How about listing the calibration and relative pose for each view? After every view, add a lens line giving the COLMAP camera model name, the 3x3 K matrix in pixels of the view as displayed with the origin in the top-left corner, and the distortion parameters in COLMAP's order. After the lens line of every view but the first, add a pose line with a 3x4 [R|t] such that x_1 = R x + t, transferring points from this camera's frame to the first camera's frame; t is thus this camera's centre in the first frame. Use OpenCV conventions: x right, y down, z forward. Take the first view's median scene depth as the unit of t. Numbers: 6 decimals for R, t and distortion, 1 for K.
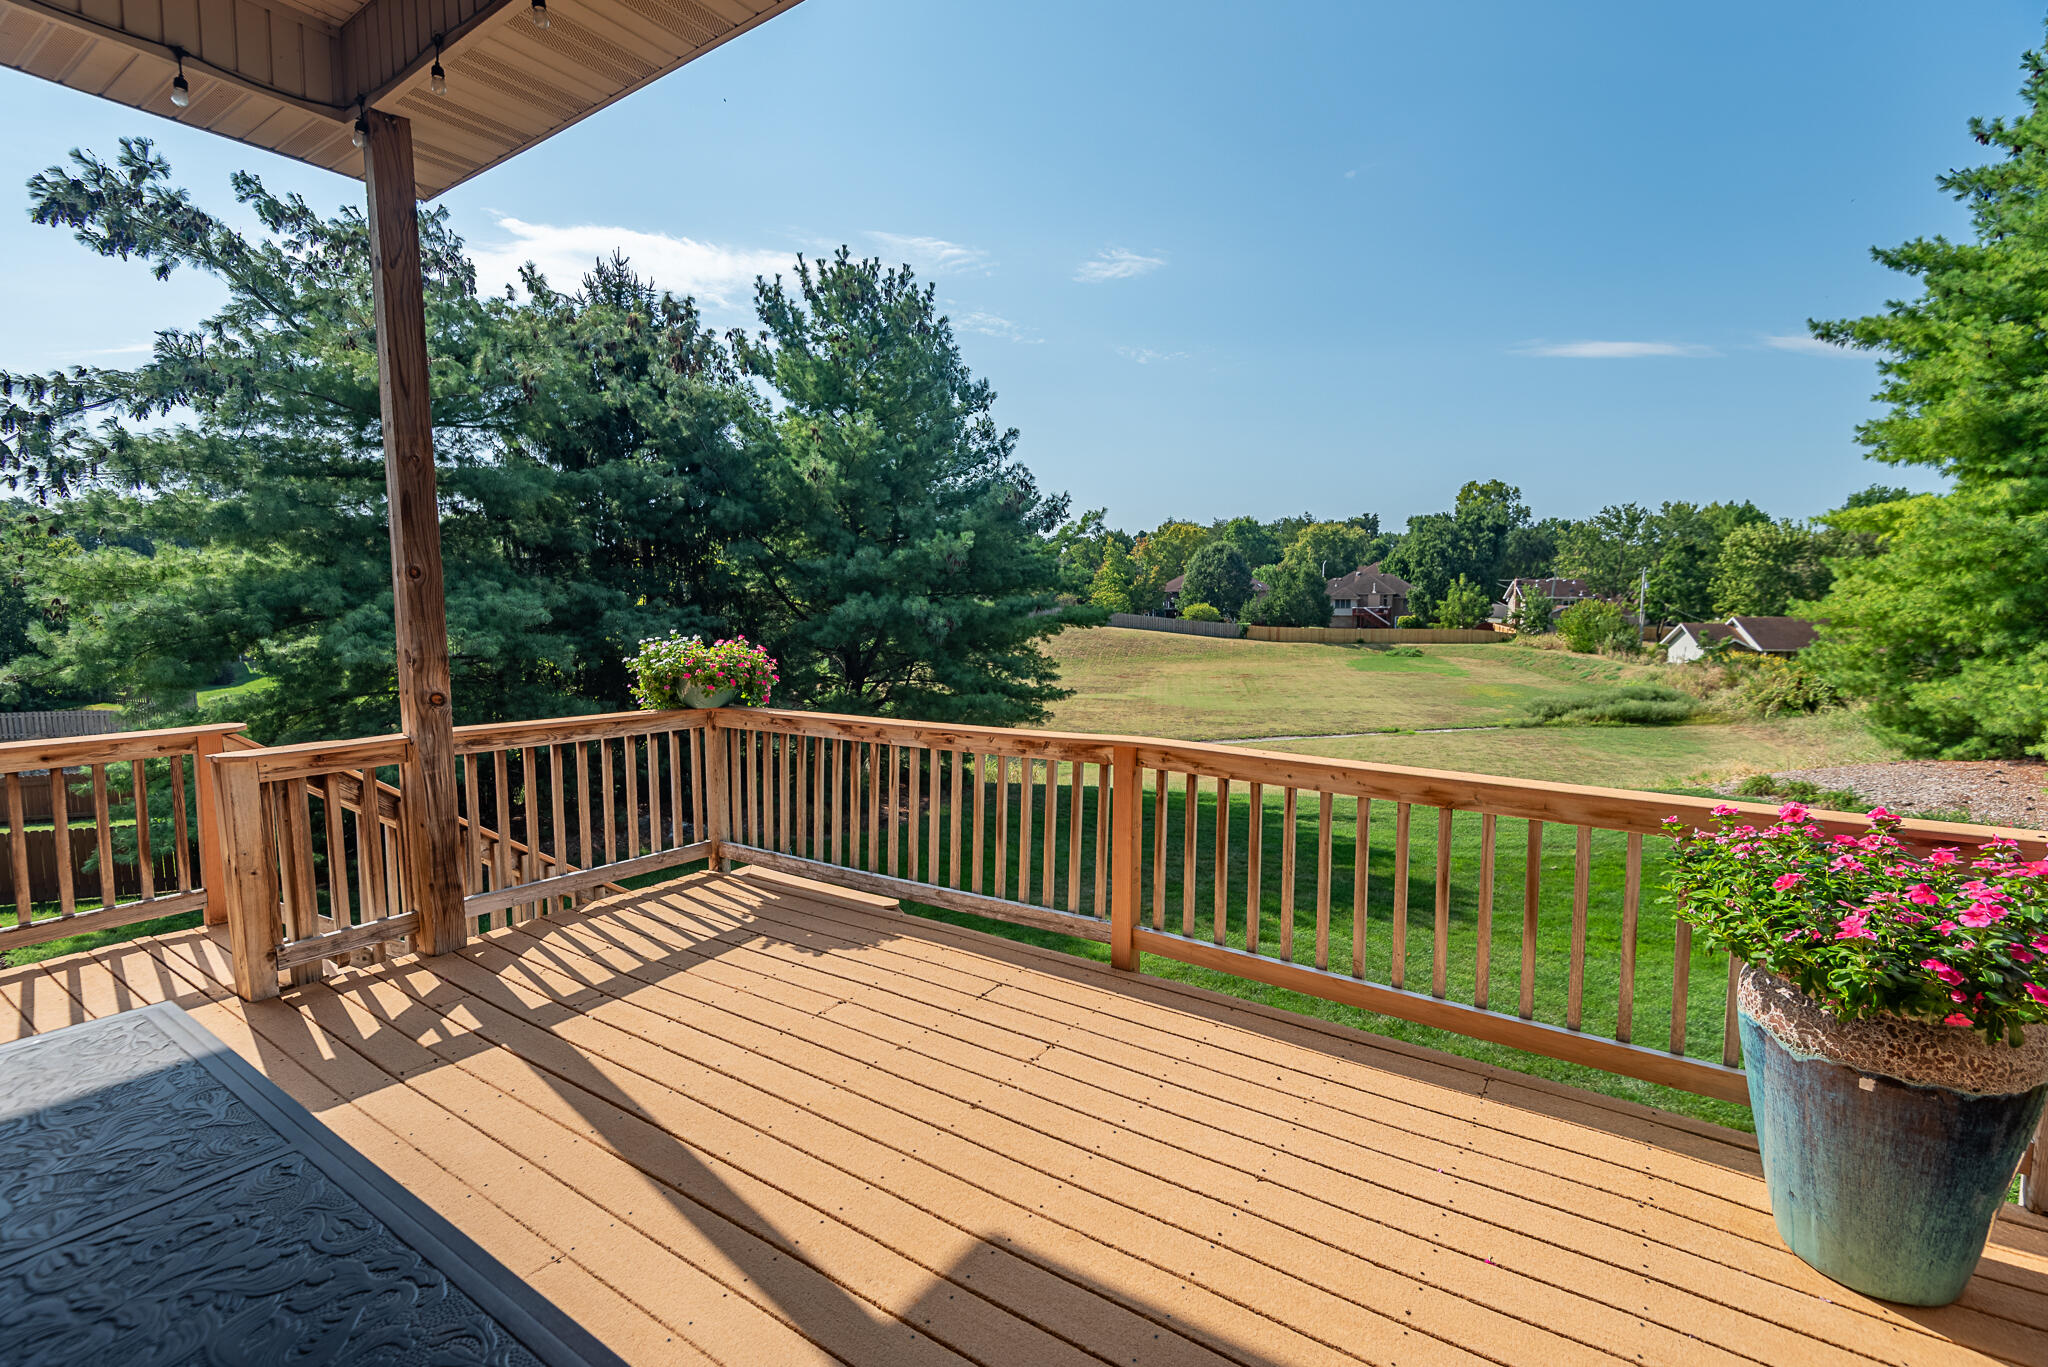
lens RADIAL K [[948.7, 0, 1026.0], [0, 948.7, 686.5], [0, 0, 1]] dist [0.007756, -0.007993]
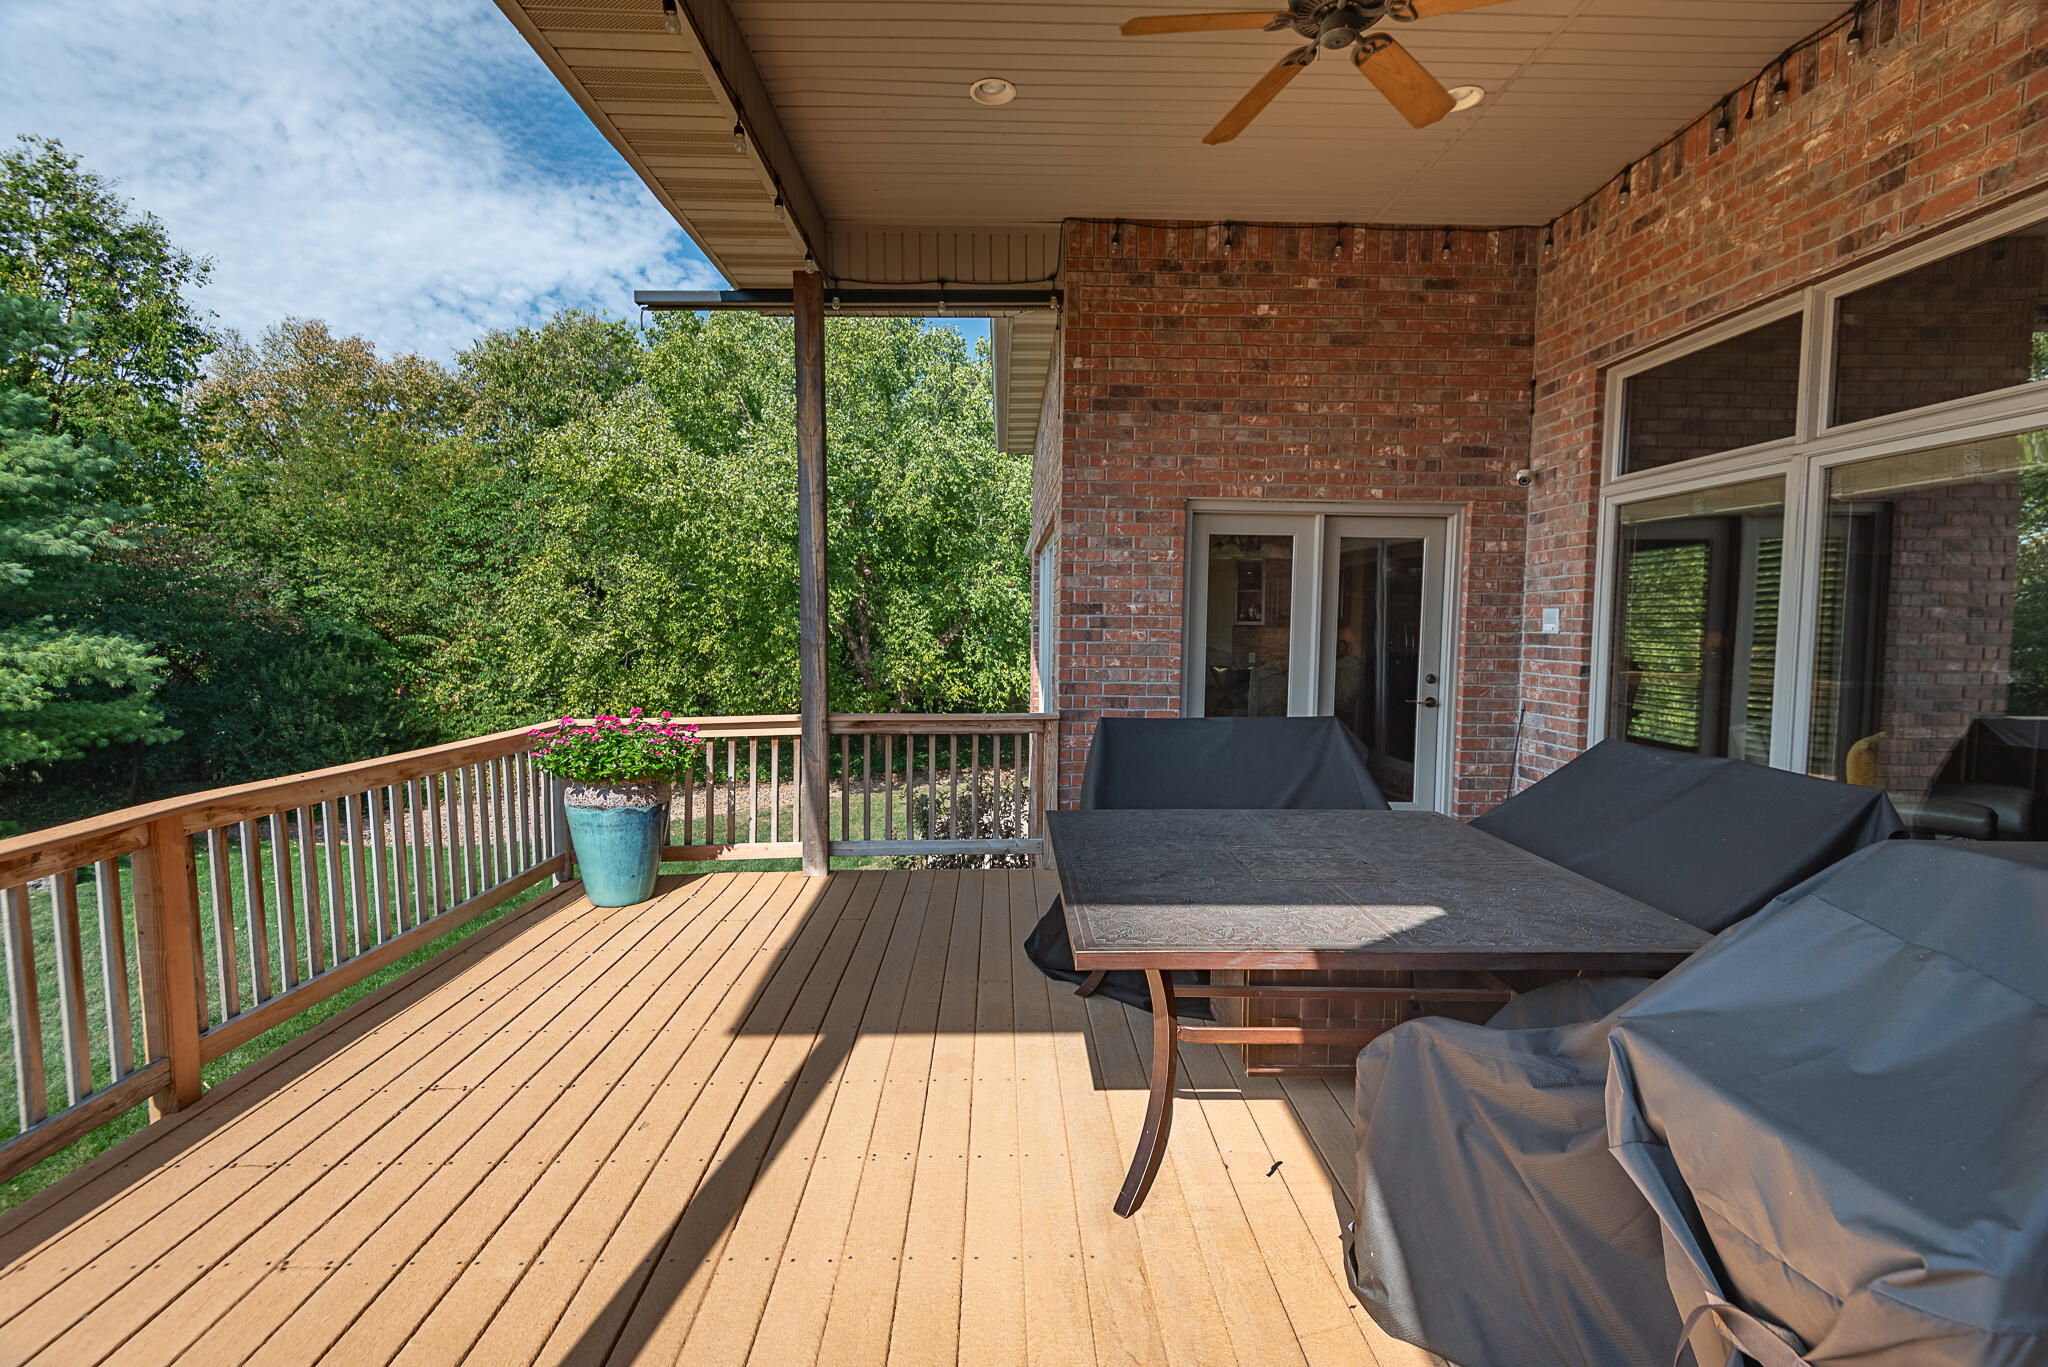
lens RADIAL K [[948.7, 0, 1011.3], [0, 948.7, 700.6], [0, 0, 1]] dist [0.007756, -0.007993]
pose [[-0.594804, -0.063739, 0.801340, -1.335592], [0.082800, 0.986692, 0.139941, -0.121499], [-0.799595, 0.149588, -0.581611, 1.282757]]
